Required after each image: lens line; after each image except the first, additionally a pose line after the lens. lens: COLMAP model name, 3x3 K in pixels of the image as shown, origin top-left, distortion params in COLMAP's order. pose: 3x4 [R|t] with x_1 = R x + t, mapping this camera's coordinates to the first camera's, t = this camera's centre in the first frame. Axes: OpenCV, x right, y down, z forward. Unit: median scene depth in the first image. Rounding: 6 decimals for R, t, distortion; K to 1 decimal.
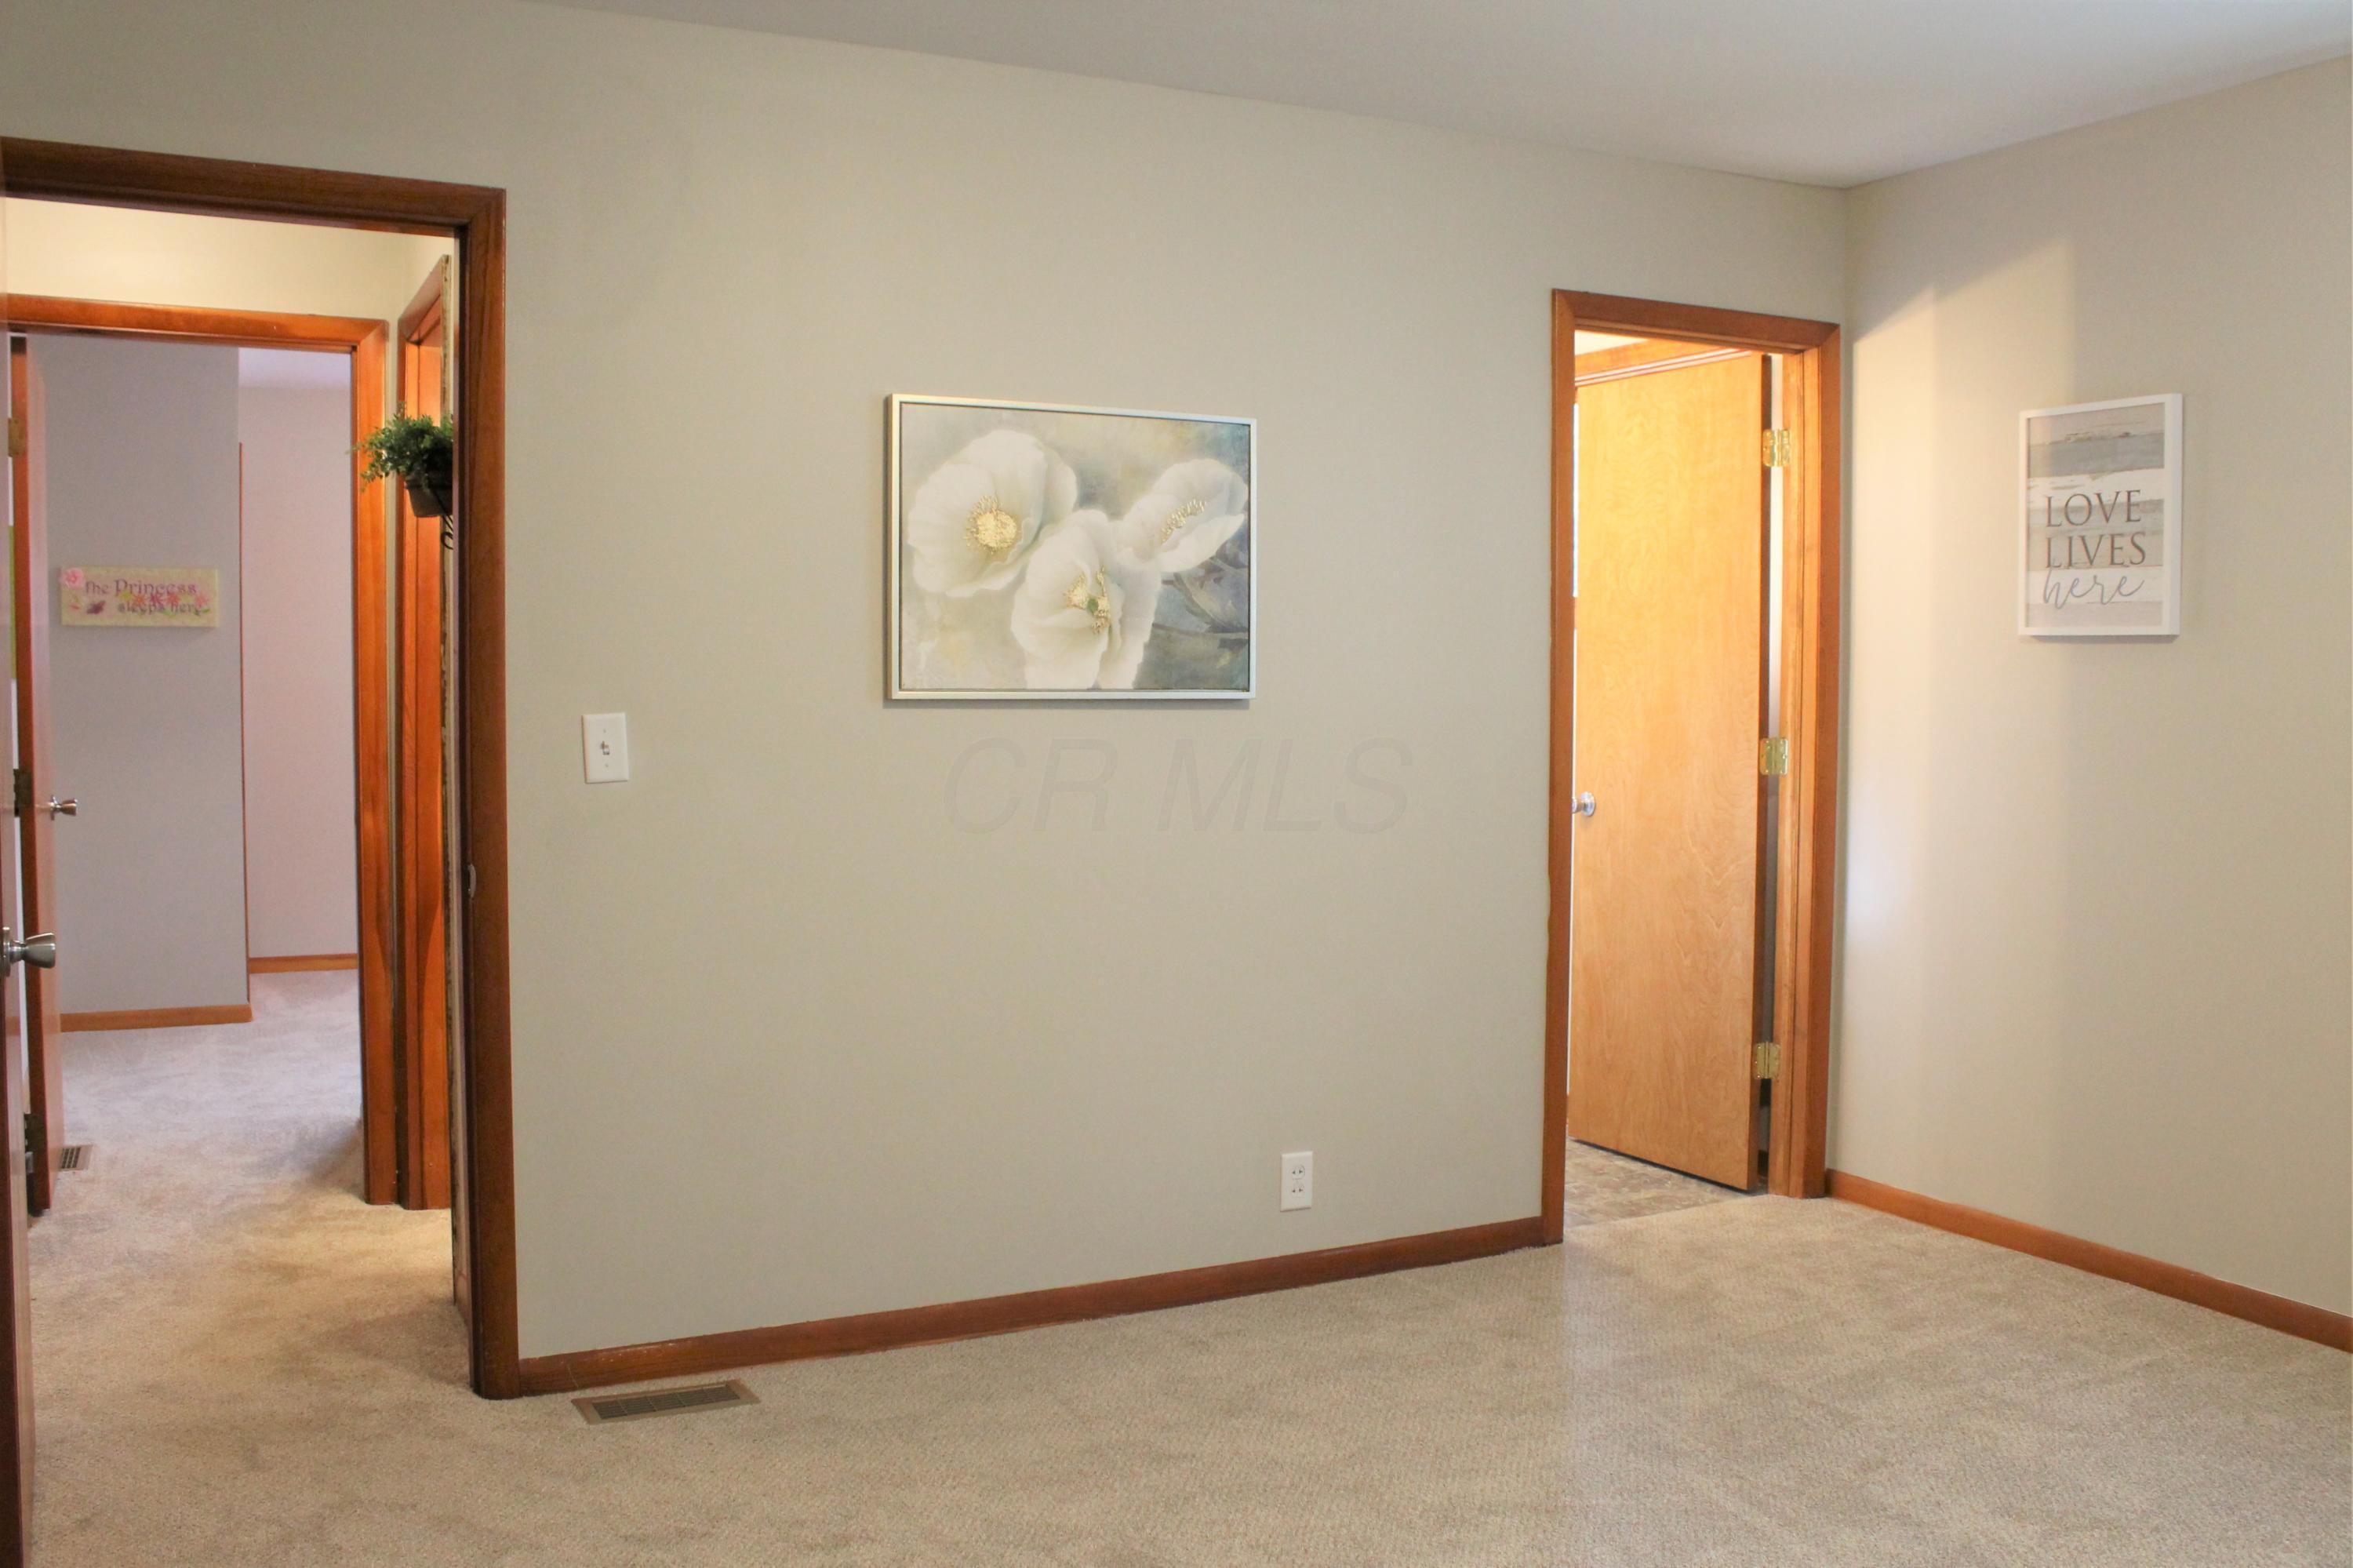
lens RADIAL K [[2078.4, 0, 1176.0], [0, 2078.4, 793.2], [0, 0, 1]] dist [-0.128715, 0.030736]
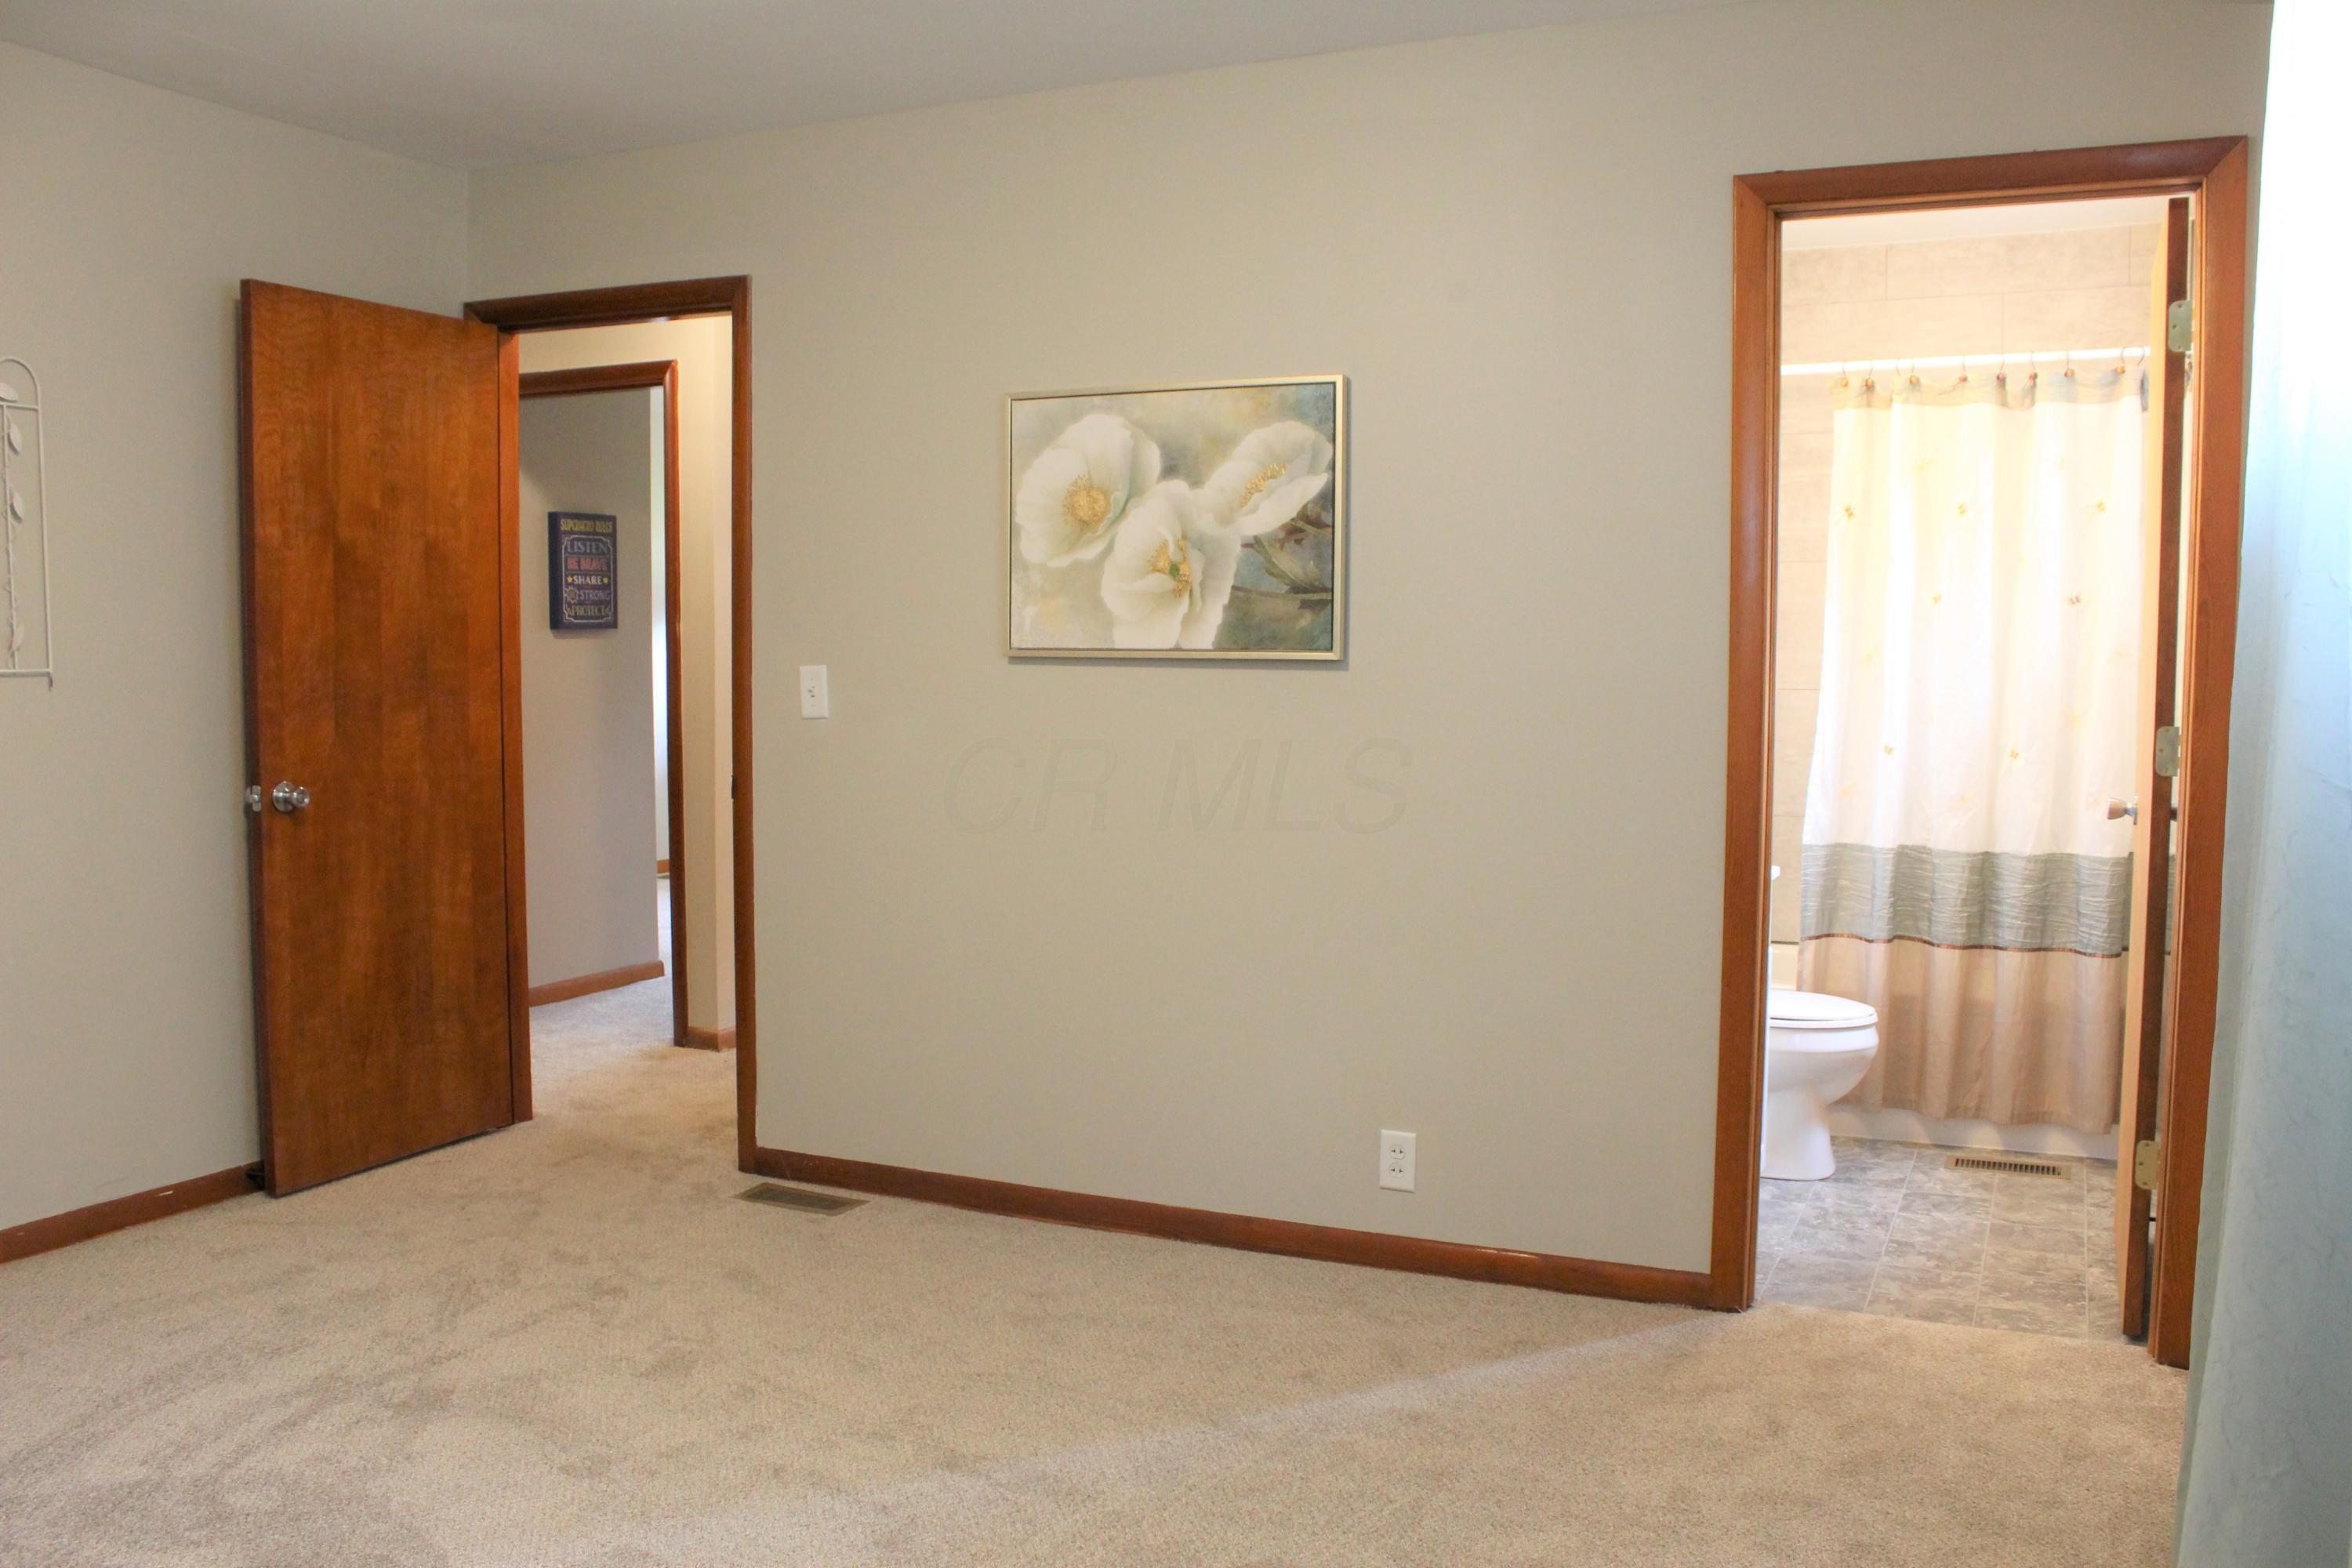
lens RADIAL K [[1970.6, 0, 1163.8], [0, 1970.6, 775.9], [0, 0, 1]] dist [-0.157500, 0.134417]
pose [[0.606496, 0.053039, -0.793316, 0.752361], [-0.047205, 0.998414, 0.030663, -0.015585], [0.793684, 0.018851, 0.608038, 0.378608]]
